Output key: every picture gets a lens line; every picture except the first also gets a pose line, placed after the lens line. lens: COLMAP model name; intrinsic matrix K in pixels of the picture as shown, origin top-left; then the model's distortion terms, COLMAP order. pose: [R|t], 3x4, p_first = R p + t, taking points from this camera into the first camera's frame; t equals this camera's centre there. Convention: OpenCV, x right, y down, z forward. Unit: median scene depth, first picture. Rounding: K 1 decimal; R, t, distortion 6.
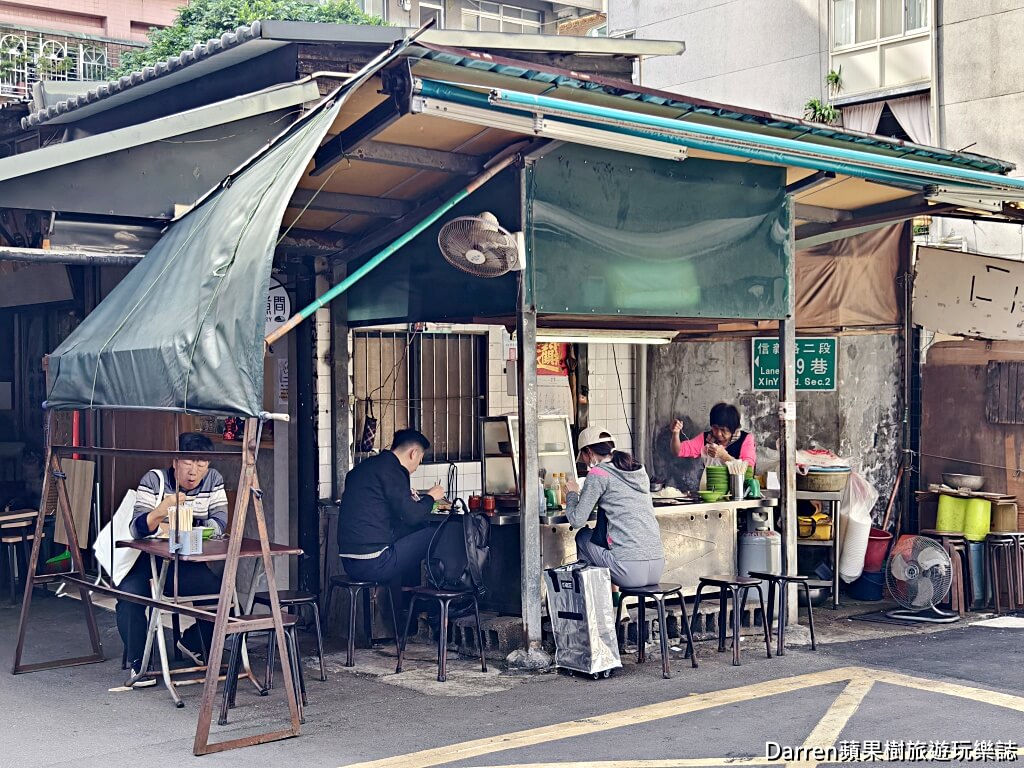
lens RADIAL K [[1377.2, 0, 509.4], [0, 1377.2, 385.7], [0, 0, 1]] dist [0.125449, 0.000000]
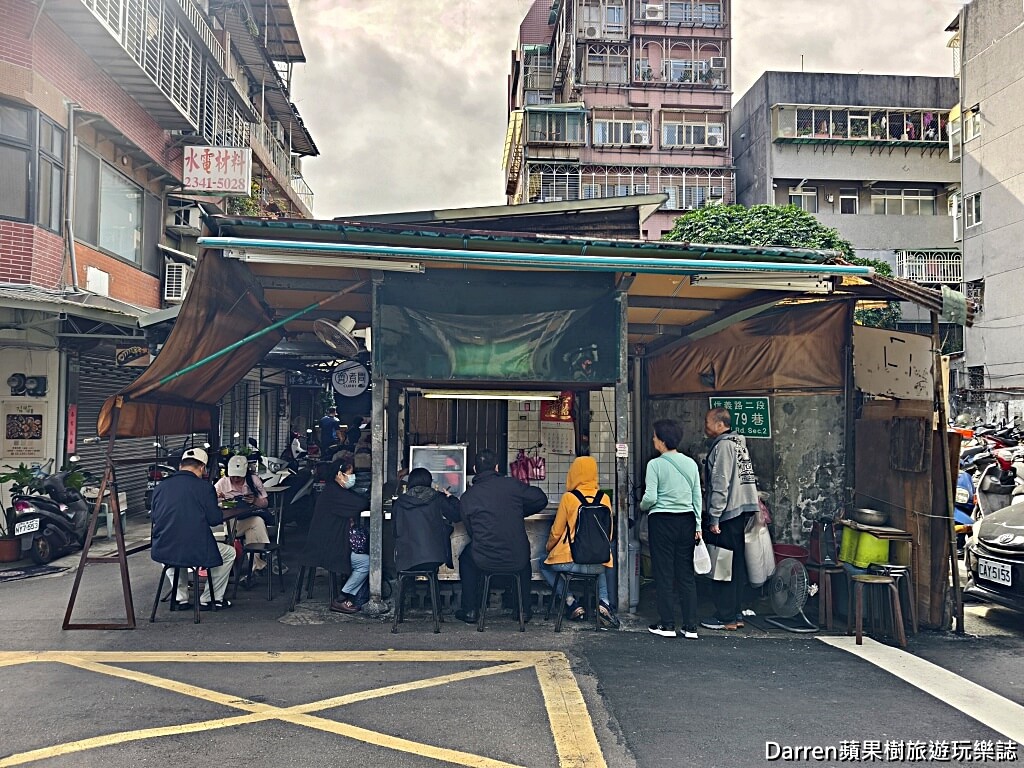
lens RADIAL K [[739.3, 0, 511.3], [0, 739.3, 382.9], [0, 0, 1]] dist [0.013412, 0.001586]
pose [[0.820354, -0.011099, -0.571748, 0.430293], [-0.022956, 0.998367, -0.052317, -0.005979], [0.571394, 0.056044, 0.818760, 0.285875]]
